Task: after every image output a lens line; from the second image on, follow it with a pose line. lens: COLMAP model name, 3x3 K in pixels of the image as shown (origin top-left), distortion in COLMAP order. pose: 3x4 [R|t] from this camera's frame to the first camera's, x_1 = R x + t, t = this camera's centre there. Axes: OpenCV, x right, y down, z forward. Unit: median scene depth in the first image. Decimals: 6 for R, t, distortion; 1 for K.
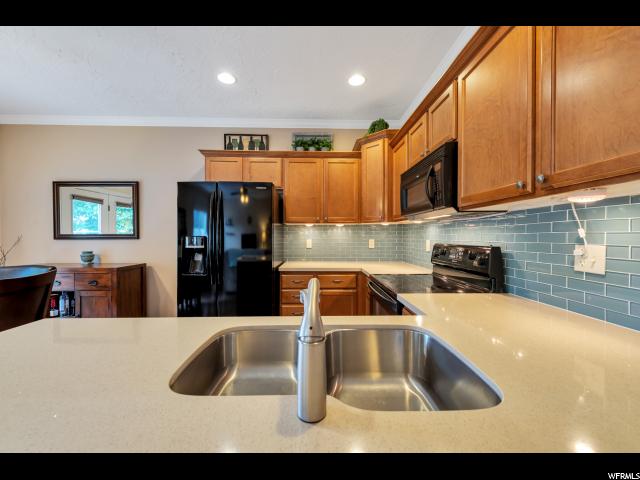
lens RADIAL K [[248.7, 0, 320.0], [0, 248.7, 240.0], [0, 0, 1]] dist [0.001267, 0.000072]
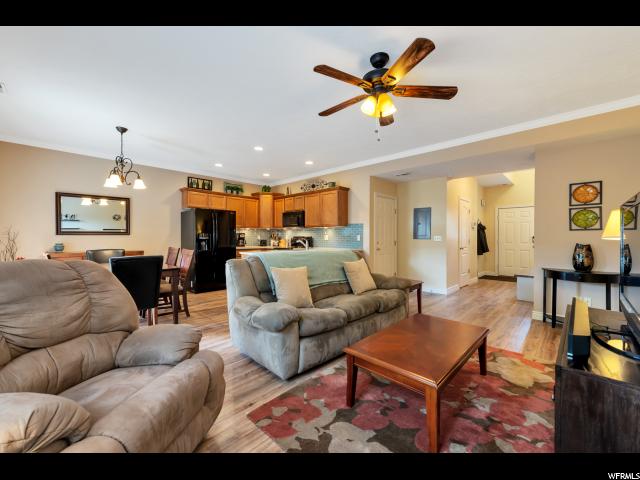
lens RADIAL K [[266.2, 0, 320.0], [0, 266.2, 240.0], [0, 0, 1]] dist [0.000681, 0.000043]
pose [[0.708098, -0.008608, 0.706062, -1.184493], [0.009135, 0.999954, 0.003029, 0.037624], [-0.706055, 0.004305, 0.708144, -1.144031]]
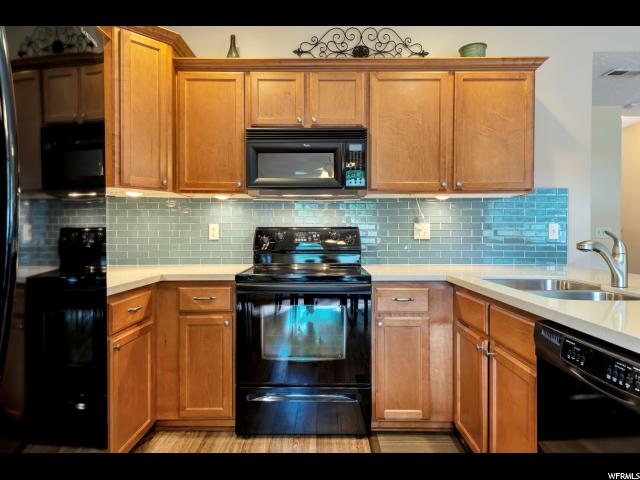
lens RADIAL K [[391.7, 0, 320.0], [0, 391.7, 240.0], [0, 0, 1]] dist [0.003633, 0.000802]
pose [[0.017088, -0.016598, 0.999716, -0.590313], [0.016529, 0.999730, 0.016315, 0.028541], [-0.999717, 0.016246, 0.017358, 0.587485]]
